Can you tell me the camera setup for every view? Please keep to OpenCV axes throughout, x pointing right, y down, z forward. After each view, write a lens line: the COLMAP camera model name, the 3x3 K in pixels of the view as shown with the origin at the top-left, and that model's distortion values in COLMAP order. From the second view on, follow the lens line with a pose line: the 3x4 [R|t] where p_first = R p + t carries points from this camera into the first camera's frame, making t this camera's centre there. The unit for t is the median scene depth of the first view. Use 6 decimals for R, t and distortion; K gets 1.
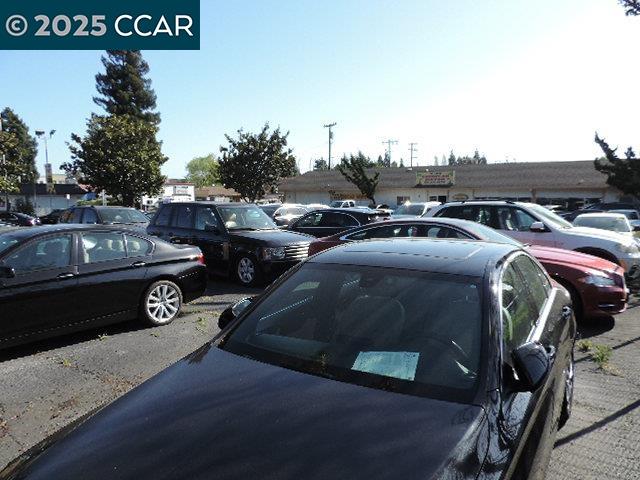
lens RADIAL K [[459.7, 0, 321.2], [0, 459.7, 238.0], [0, 0, 1]] dist [-0.025040, 0.017286]
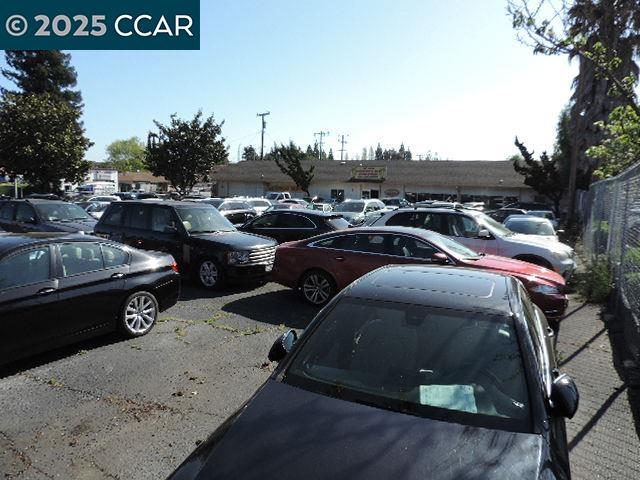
lens RADIAL K [[459.7, 0, 320.9], [0, 459.7, 238.8], [0, 0, 1]] dist [-0.025040, 0.017286]
pose [[0.987494, 0.010065, 0.157336, -0.017176], [-0.014292, 0.999566, 0.025755, -0.007391], [-0.157008, -0.027682, 0.987209, -0.004620]]
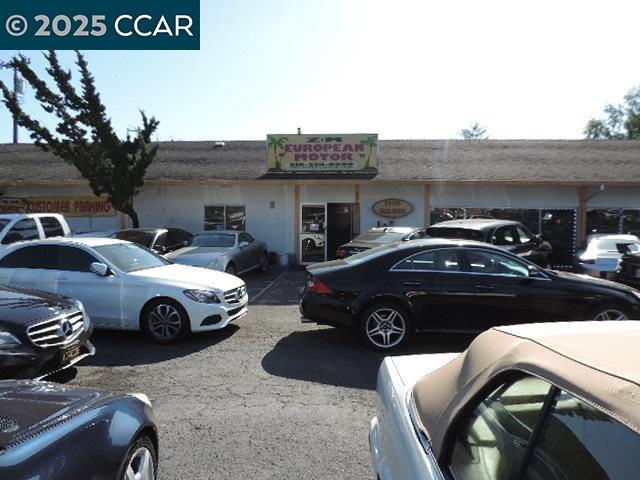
lens RADIAL K [[459.7, 0, 316.8], [0, 459.7, 237.6], [0, 0, 1]] dist [-0.025040, 0.017286]
pose [[0.857699, -0.010980, 0.514035, 0.061502], [0.039710, 0.998200, -0.044936, -0.049186], [-0.512616, 0.058954, 0.856592, 0.690776]]
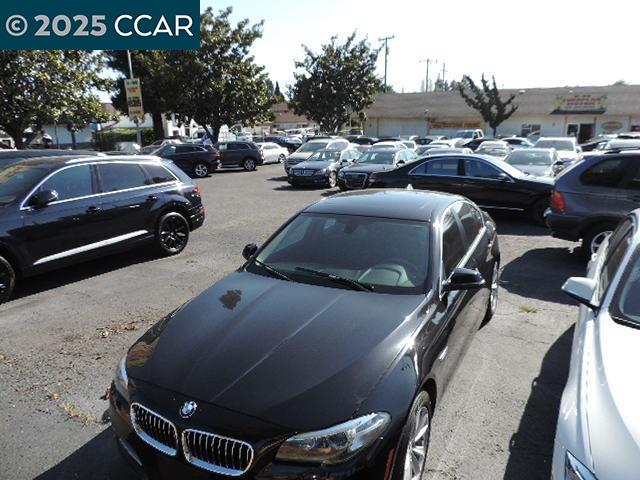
lens RADIAL K [[459.7, 0, 321.9], [0, 459.7, 238.3], [0, 0, 1]] dist [-0.025040, 0.017286]
pose [[0.995500, -0.026049, 0.091108, -0.293843], [0.011622, 0.987779, 0.155424, -0.020039], [-0.094043, -0.153666, 0.983637, 0.189396]]
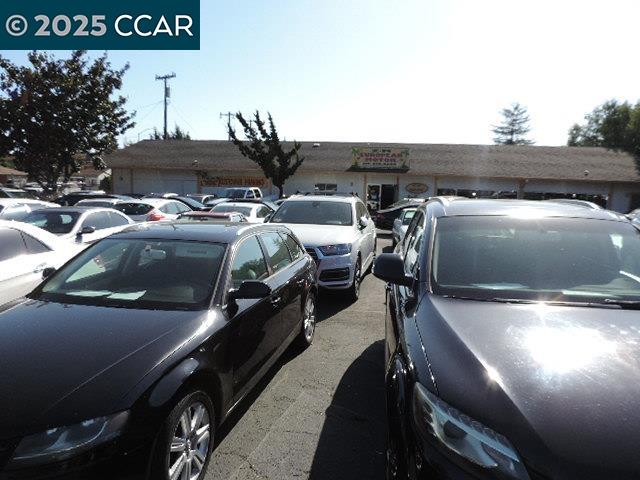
lens RADIAL K [[459.7, 0, 319.5], [0, 459.7, 241.0], [0, 0, 1]] dist [-0.025040, 0.017286]
pose [[0.901615, -0.017957, 0.432166, -0.116638], [0.004795, 0.999491, 0.031525, -0.031161], [-0.432513, -0.026351, 0.901243, 0.429340]]
